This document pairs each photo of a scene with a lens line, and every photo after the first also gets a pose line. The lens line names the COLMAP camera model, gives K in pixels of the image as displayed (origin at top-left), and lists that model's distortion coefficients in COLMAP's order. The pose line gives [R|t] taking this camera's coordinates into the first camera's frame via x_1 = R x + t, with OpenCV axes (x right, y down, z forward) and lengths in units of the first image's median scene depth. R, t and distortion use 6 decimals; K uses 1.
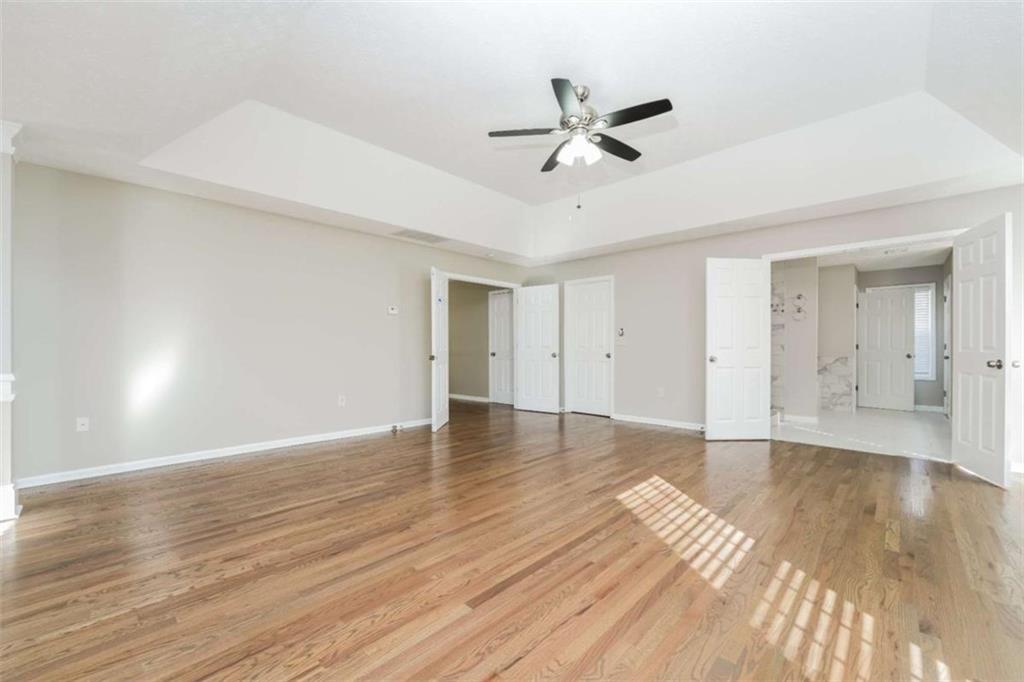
lens RADIAL K [[415.1, 0, 515.4], [0, 415.1, 348.9], [0, 0, 1]] dist [-0.001248, -0.000122]
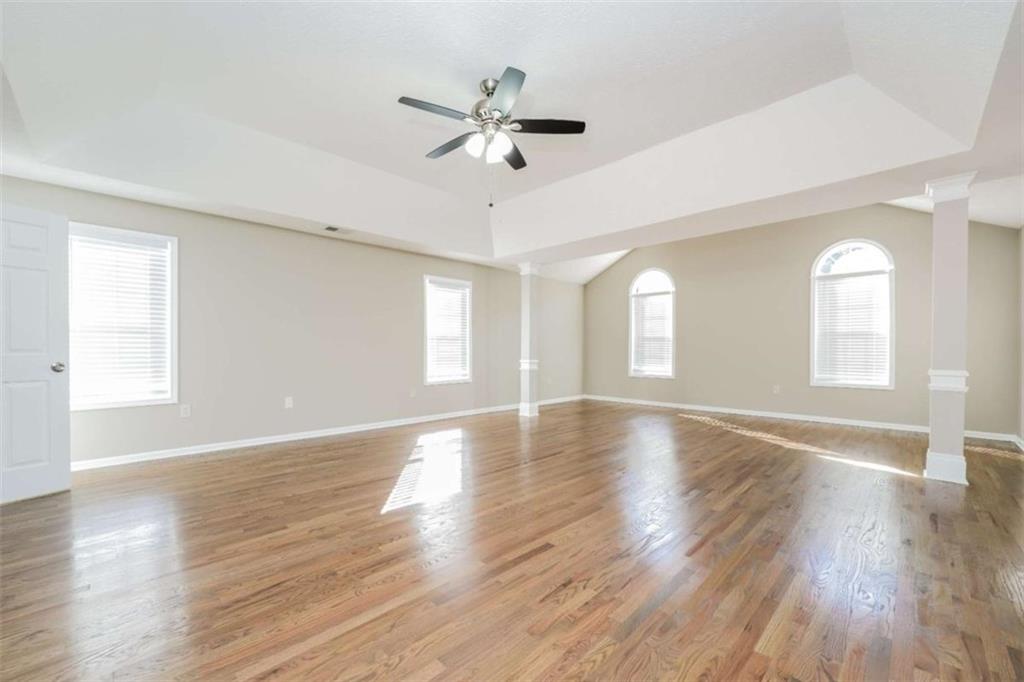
lens RADIAL K [[400.9, 0, 517.2], [0, 400.9, 338.2], [0, 0, 1]] dist [-0.028300, 0.000078]
pose [[-0.999799, 0.001135, 0.019994, 0.068834], [0.000678, 0.999738, -0.022877, -0.010680], [-0.020014, -0.022859, -0.999538, 1.868847]]
